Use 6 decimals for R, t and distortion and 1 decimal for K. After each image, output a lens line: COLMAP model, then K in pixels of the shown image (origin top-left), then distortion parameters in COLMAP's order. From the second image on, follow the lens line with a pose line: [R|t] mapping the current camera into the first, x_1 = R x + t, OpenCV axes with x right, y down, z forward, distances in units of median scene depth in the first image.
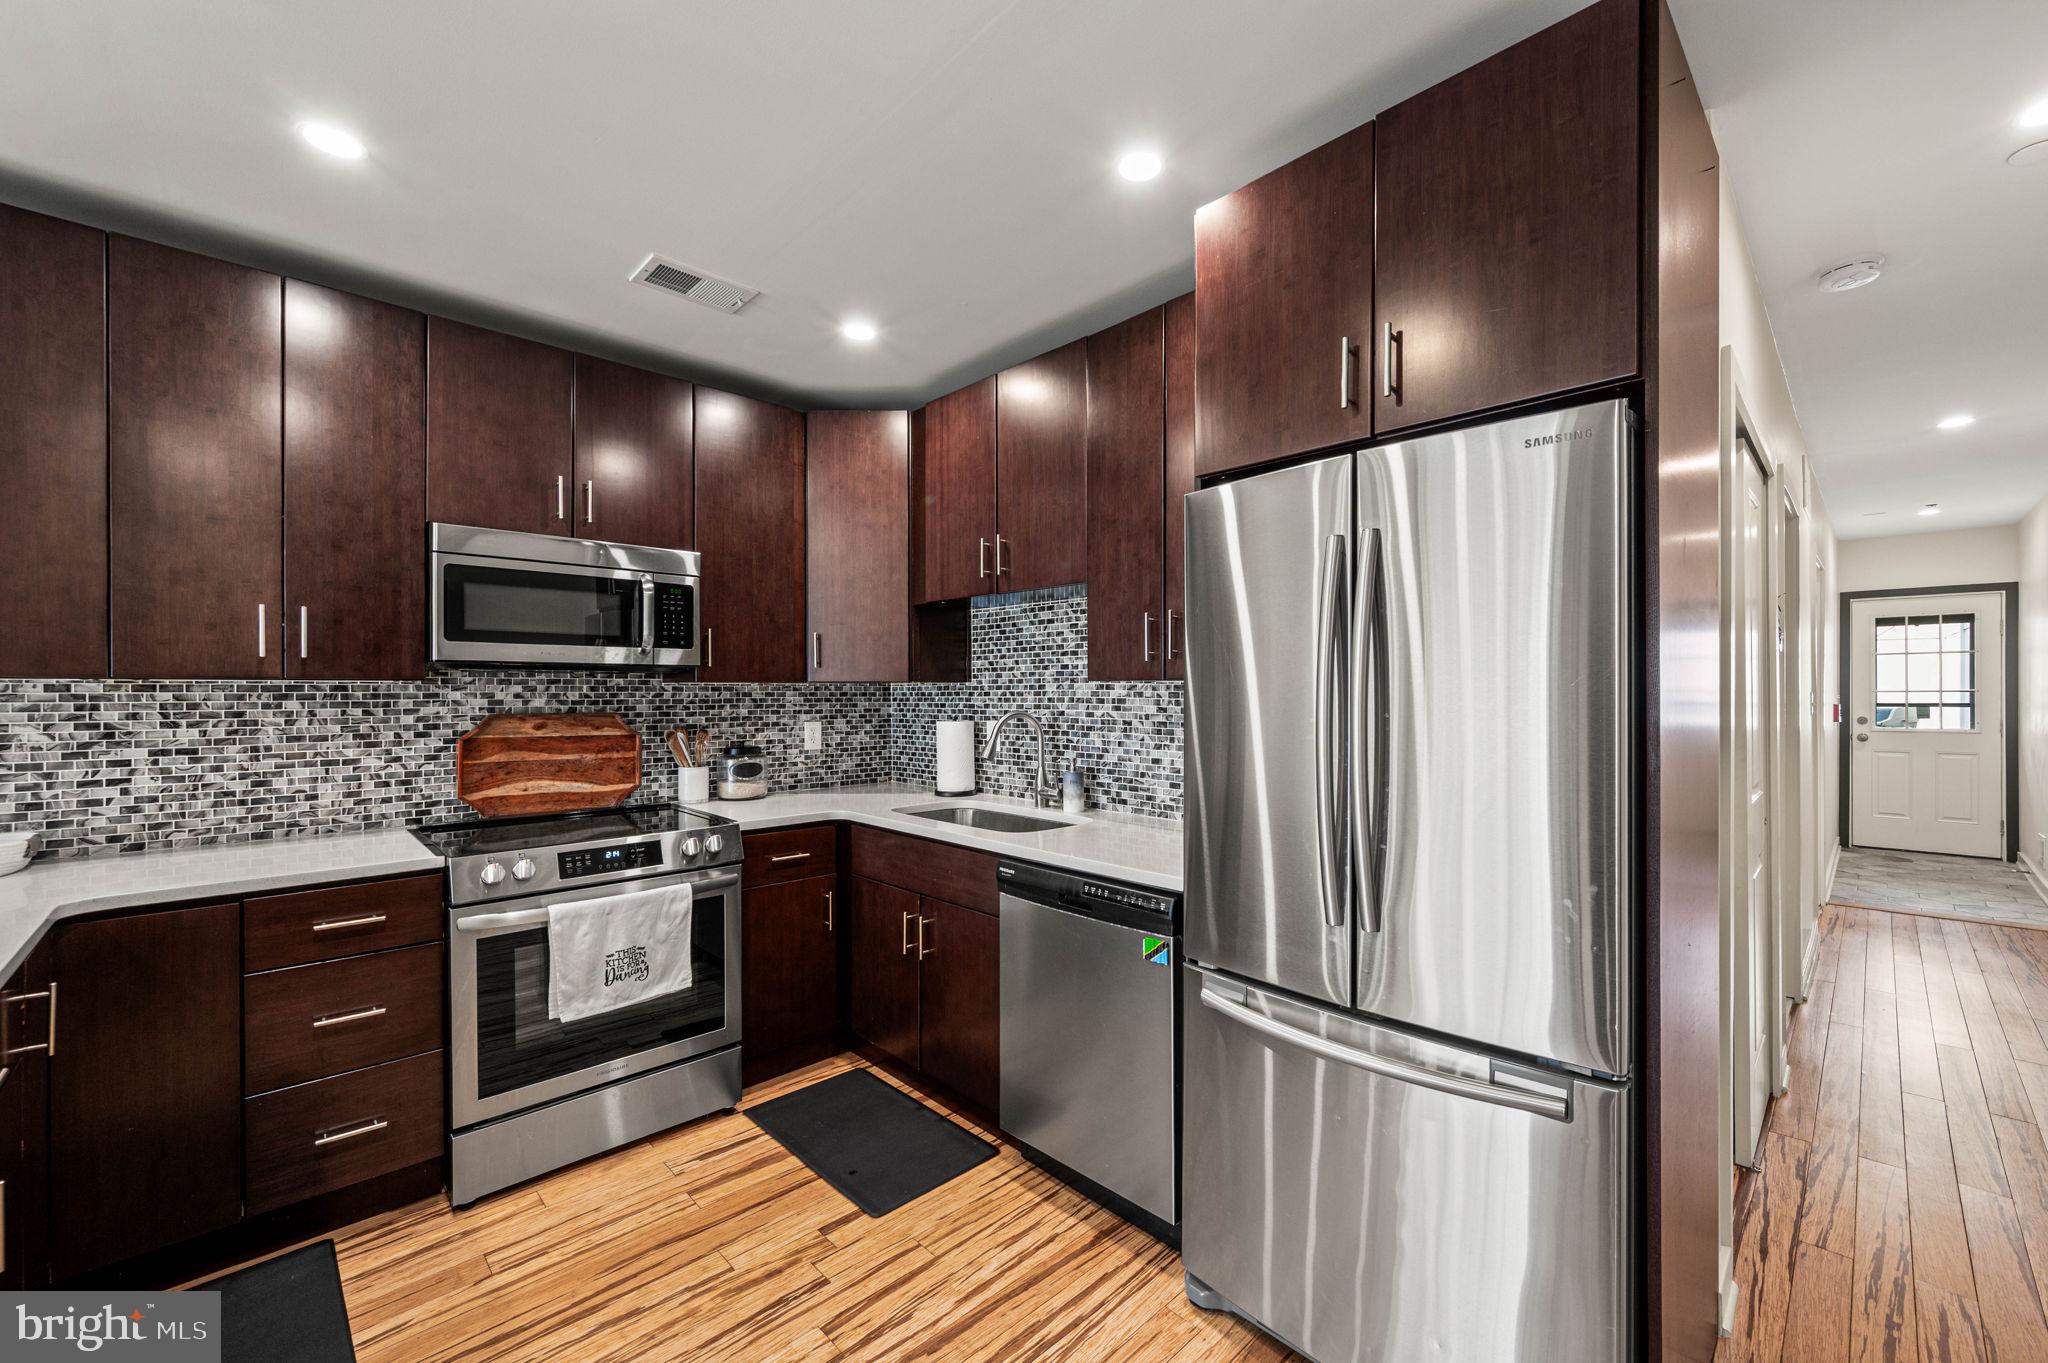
lens RADIAL K [[827.0, 0, 1068.5], [0, 827.0, 694.6], [0, 0, 1]] dist [-0.001649, -0.000120]
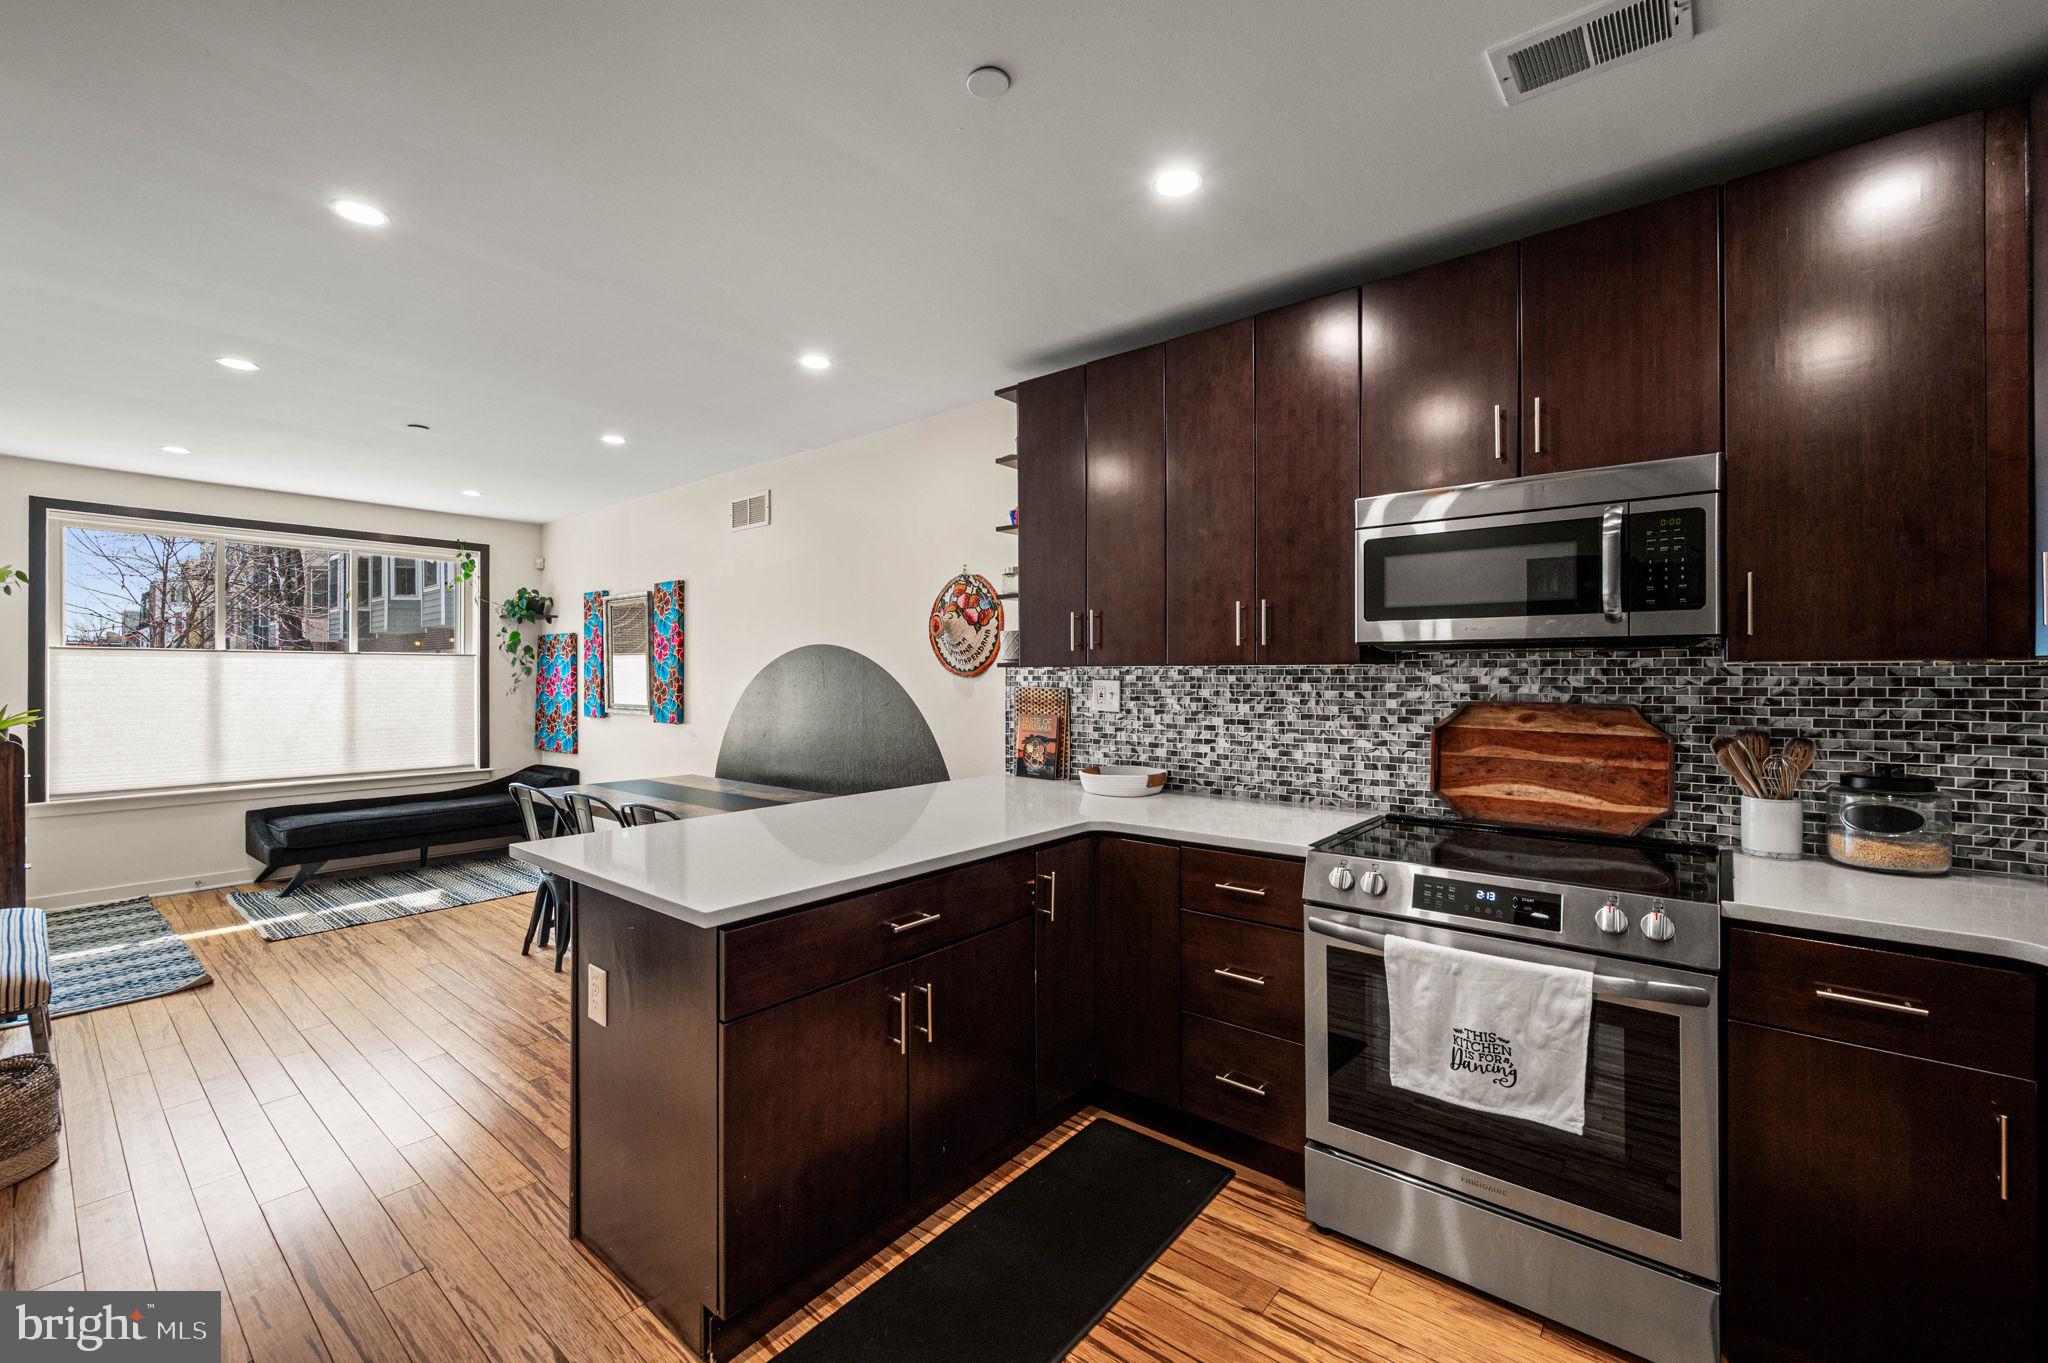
lens RADIAL K [[817.6, 0, 1013.2], [0, 817.6, 672.7], [0, 0, 1]] dist [-0.000278, 0.000048]
pose [[0.086825, -0.000085, -0.996224, 0.118838], [-0.004510, 0.999990, -0.000479, -0.003669], [0.996213, 0.004535, 0.086824, 0.427496]]
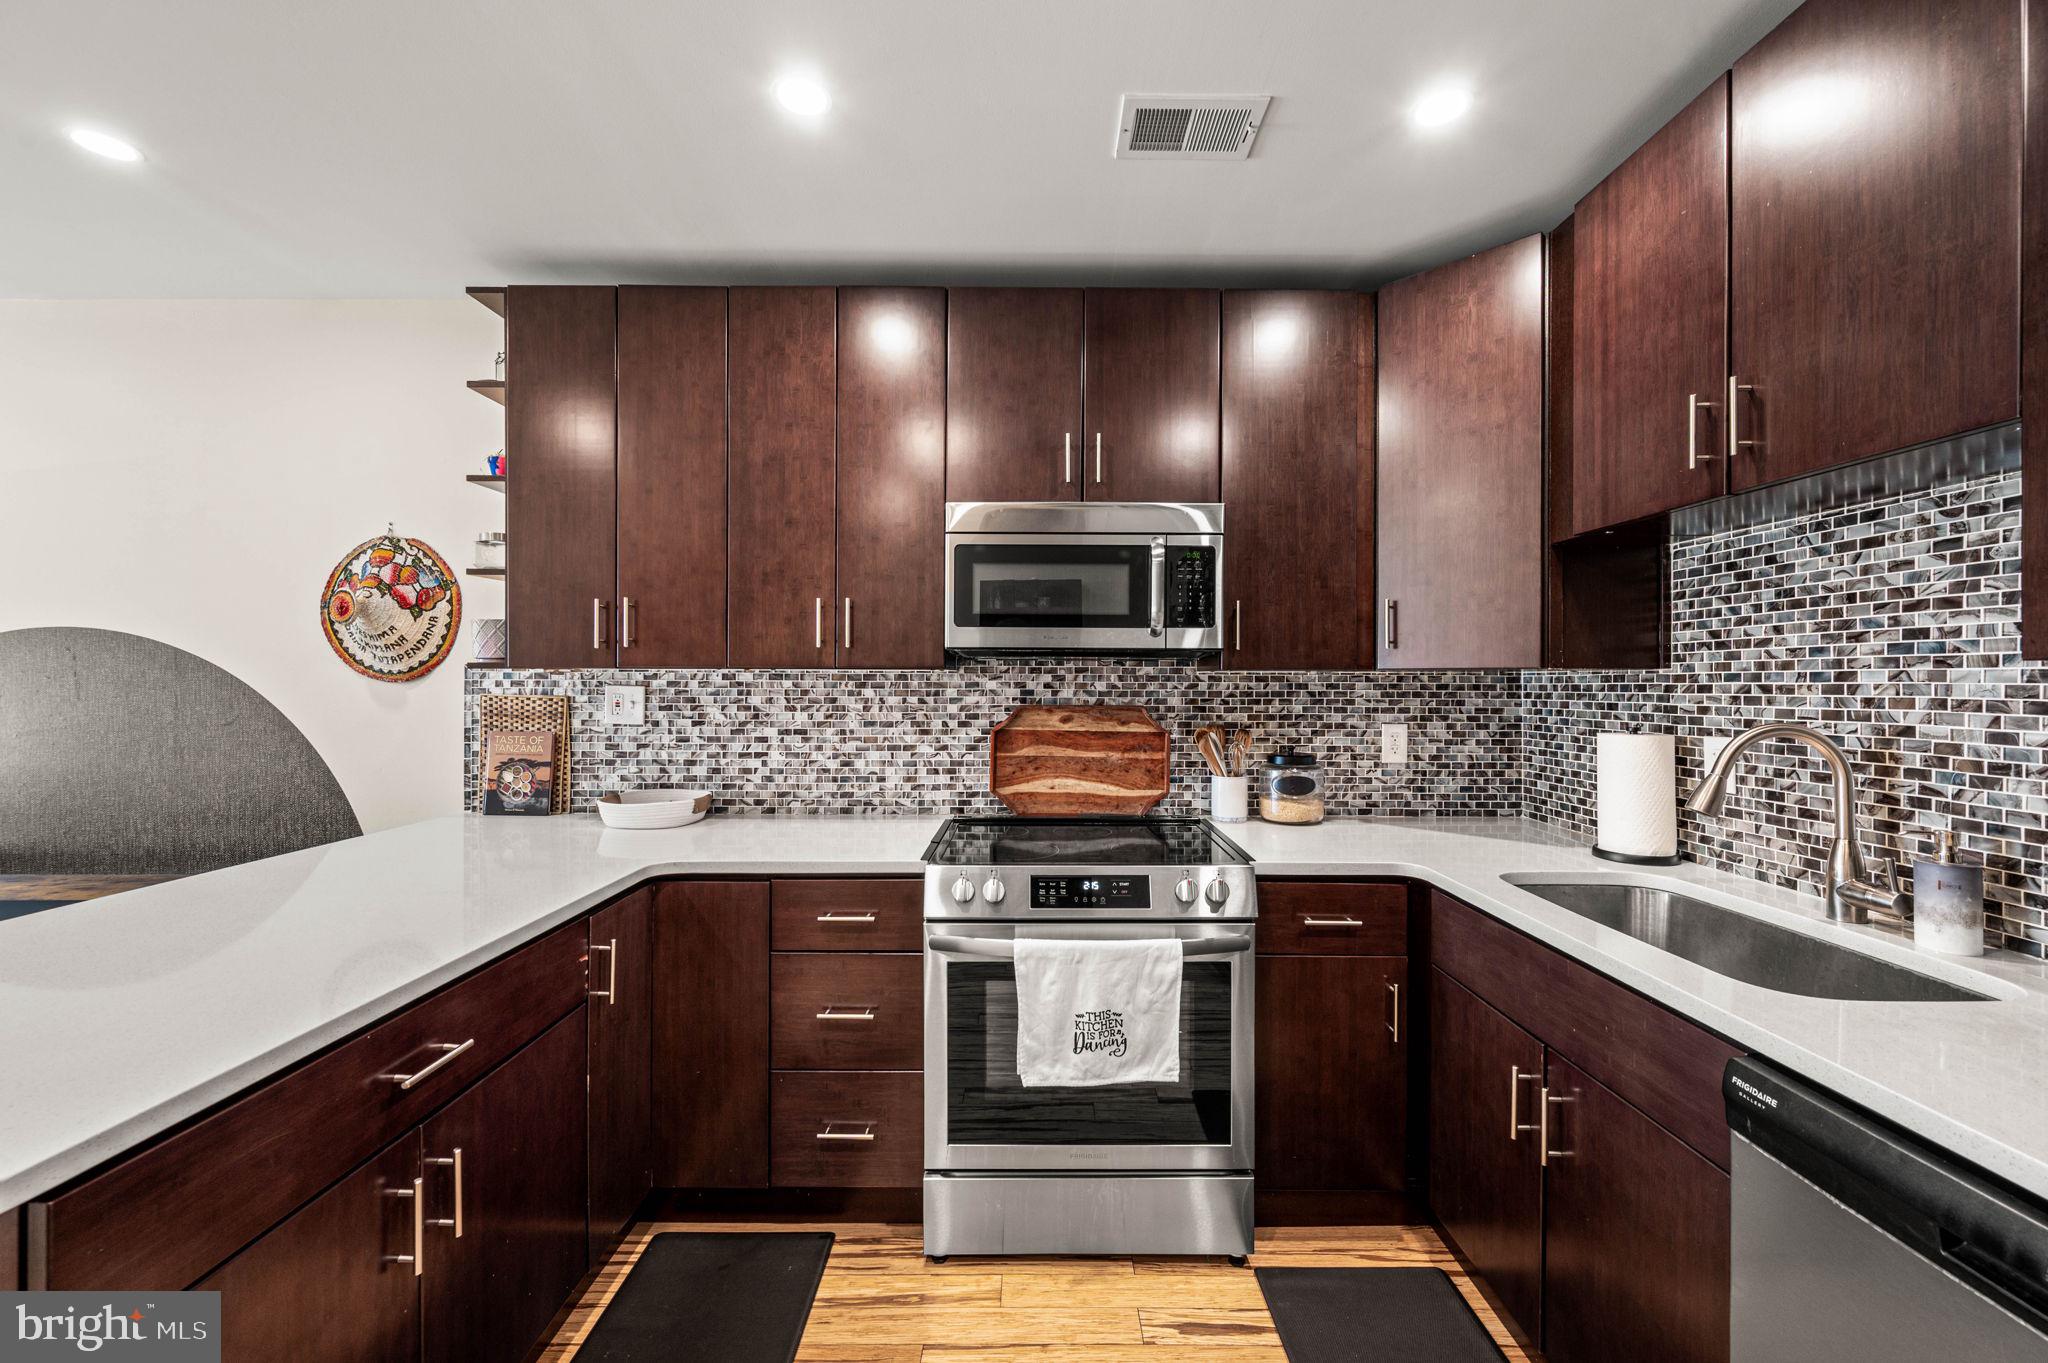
lens RADIAL K [[824.7, 0, 1011.4], [0, 824.7, 681.9], [0, 0, 1]] dist [-0.002917, -0.000125]
pose [[0.694482, 0.004697, -0.719495, -0.028033], [-0.007733, 0.999970, -0.000936, -0.001556], [0.719468, 0.006214, 0.694497, 0.326279]]
